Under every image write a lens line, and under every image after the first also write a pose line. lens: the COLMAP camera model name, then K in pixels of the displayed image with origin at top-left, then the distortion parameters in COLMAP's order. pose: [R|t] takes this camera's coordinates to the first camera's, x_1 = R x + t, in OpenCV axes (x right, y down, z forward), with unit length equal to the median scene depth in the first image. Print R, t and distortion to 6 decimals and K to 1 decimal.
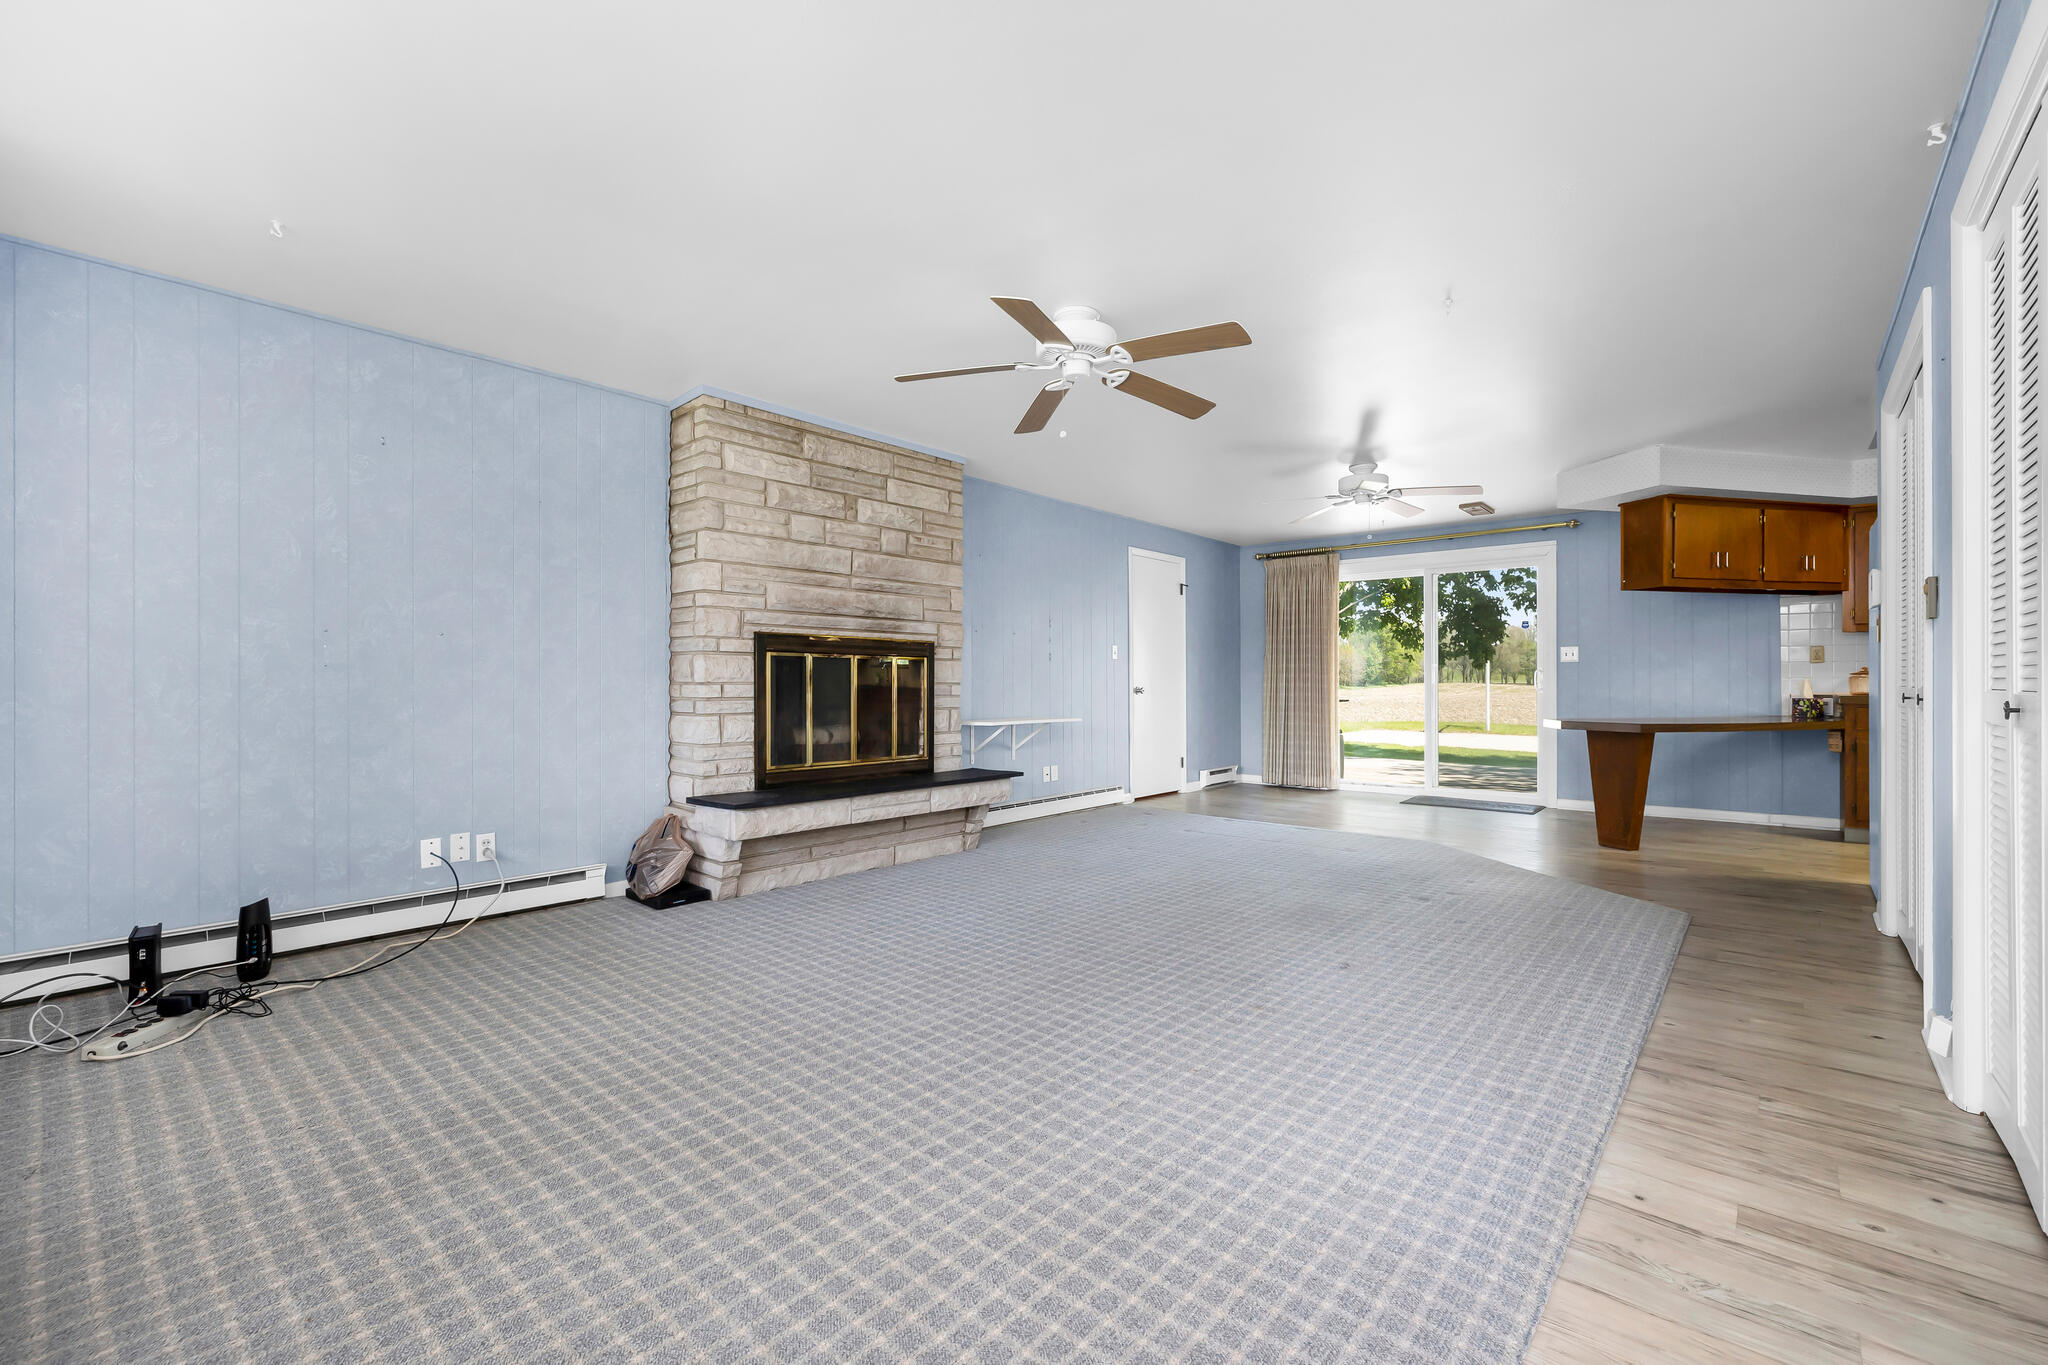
lens RADIAL K [[856.1, 0, 1029.3], [0, 856.1, 681.5], [0, 0, 1]] dist [-0.004152, 0.000379]
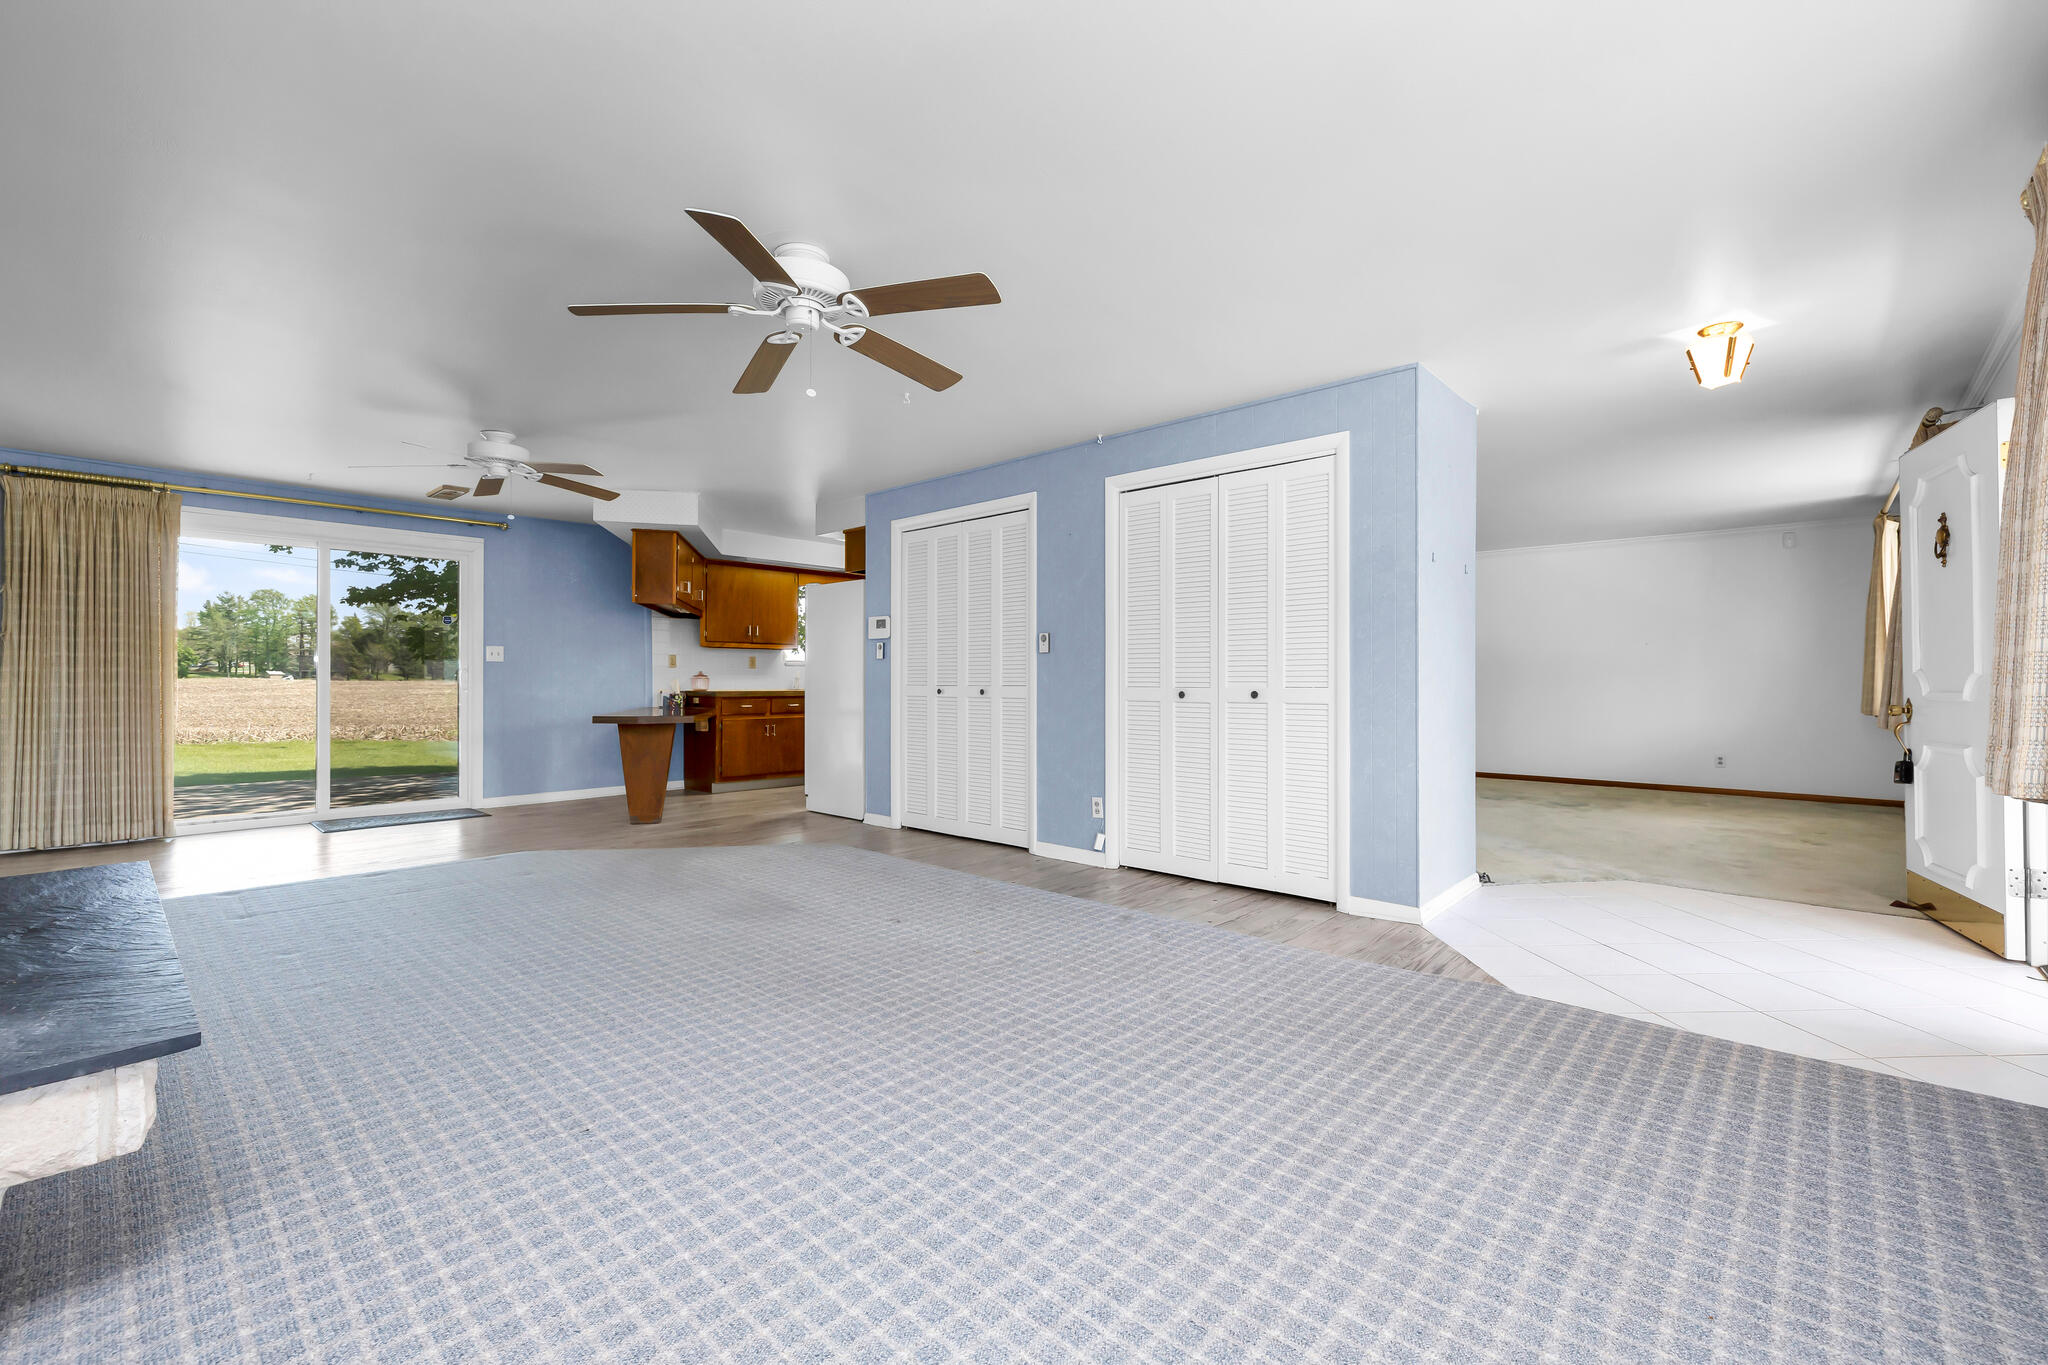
lens RADIAL K [[856.1, 0, 1027.1], [0, 856.1, 681.8], [0, 0, 1]] dist [-0.004152, 0.000379]
pose [[0.033922, 0.000319, 0.999424, -0.744857], [-0.003699, 0.999993, -0.000194, -0.001822], [-0.999418, -0.003691, 0.033923, 0.703640]]
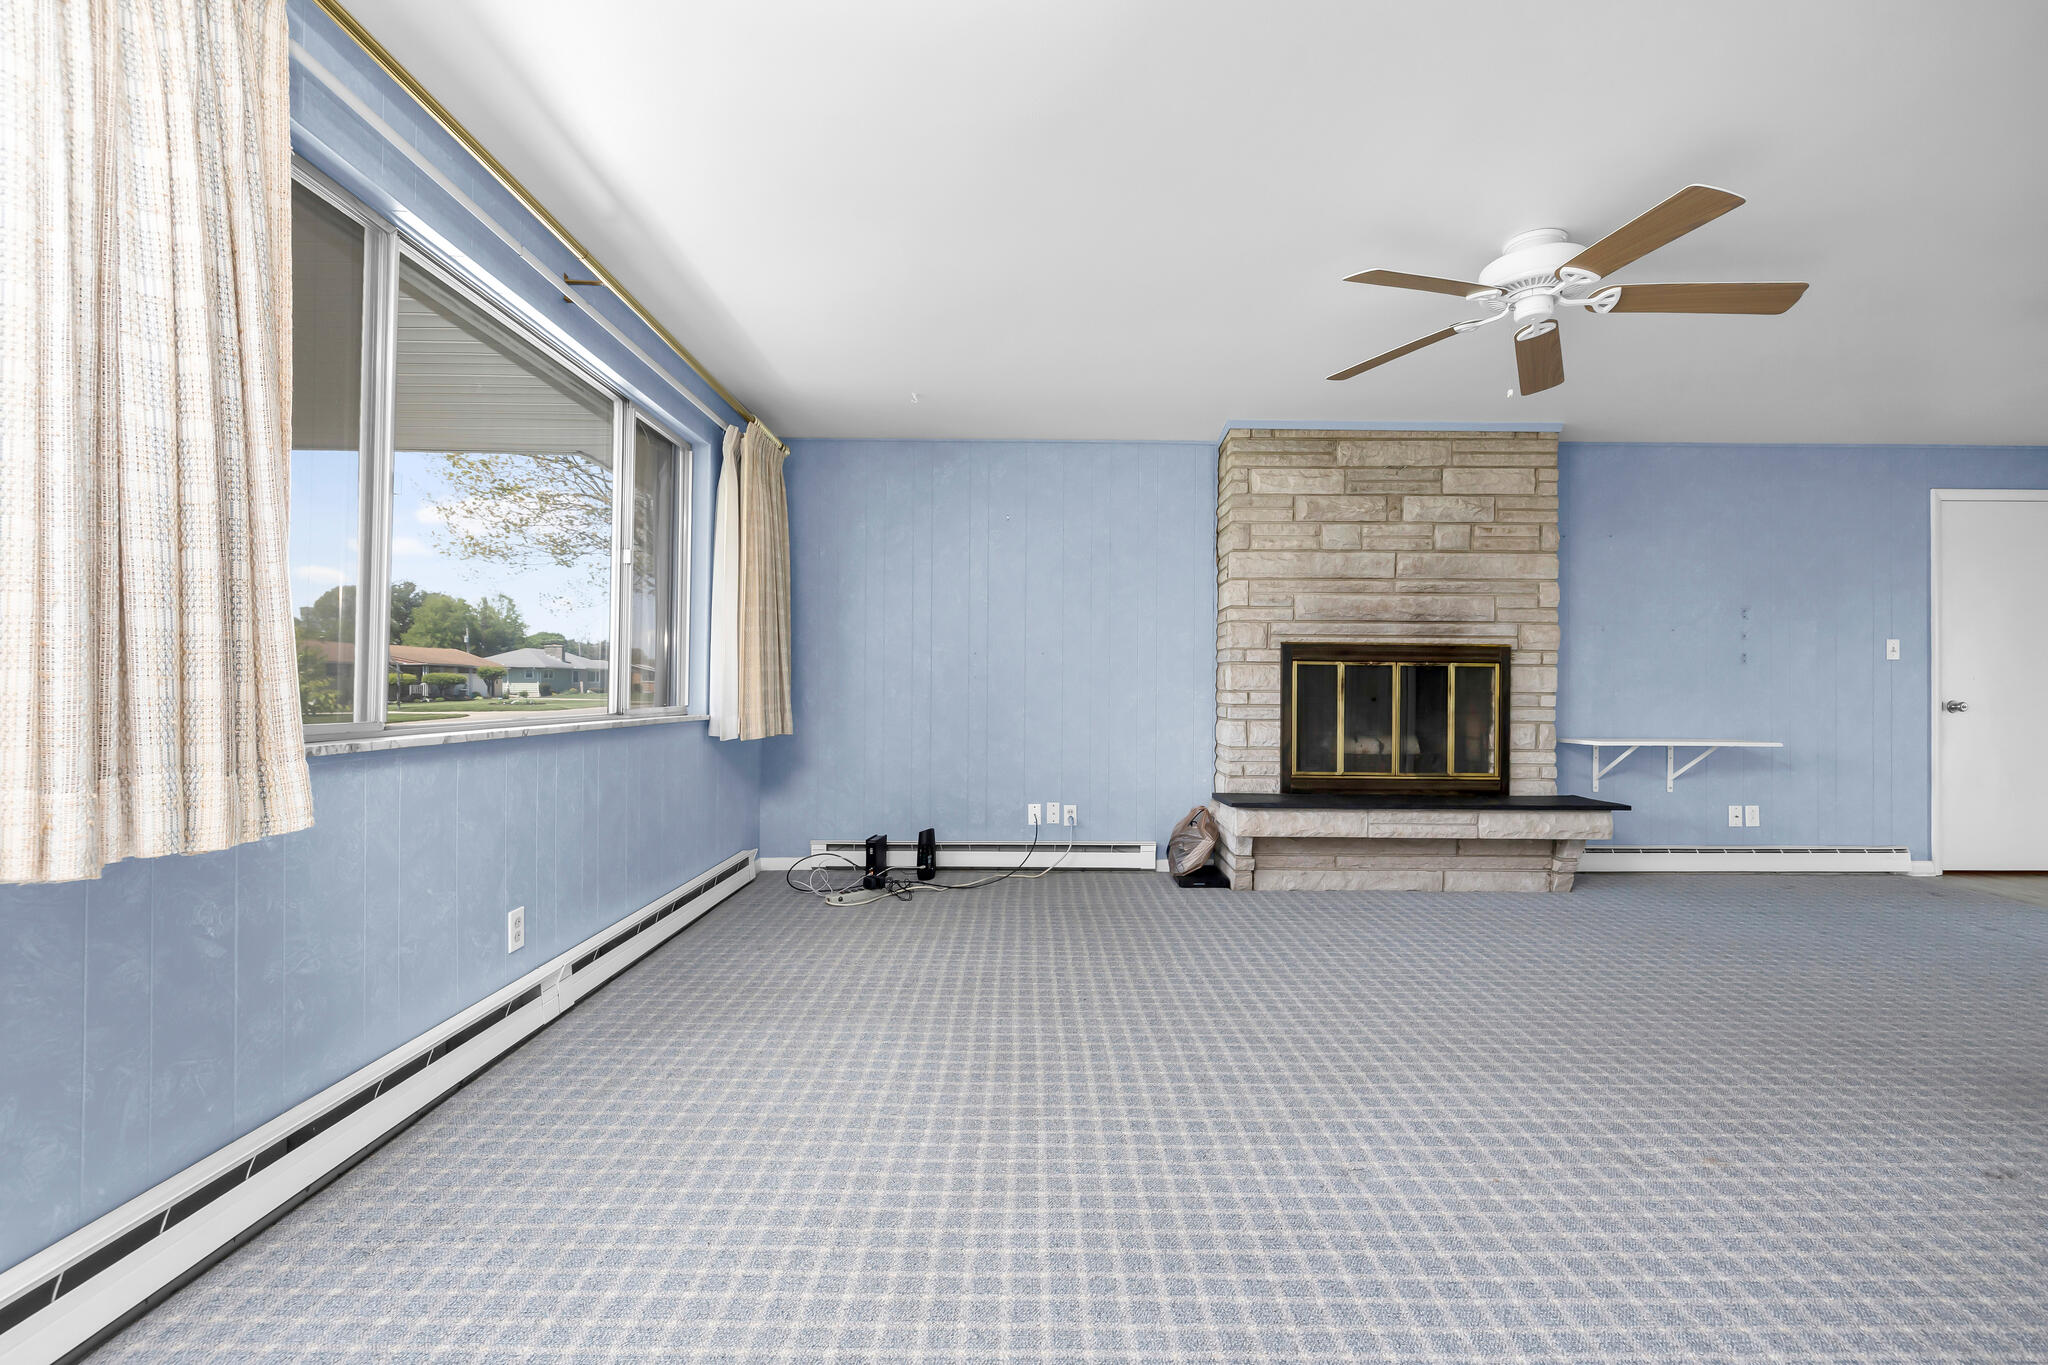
lens RADIAL K [[856.1, 0, 1041.0], [0, 856.1, 685.2], [0, 0, 1]] dist [-0.004152, 0.000379]
pose [[0.664707, -0.000276, -0.747104, 0.333874], [-0.004614, 0.999979, -0.004475, 0.000698], [0.747090, 0.006422, 0.664692, 0.102282]]
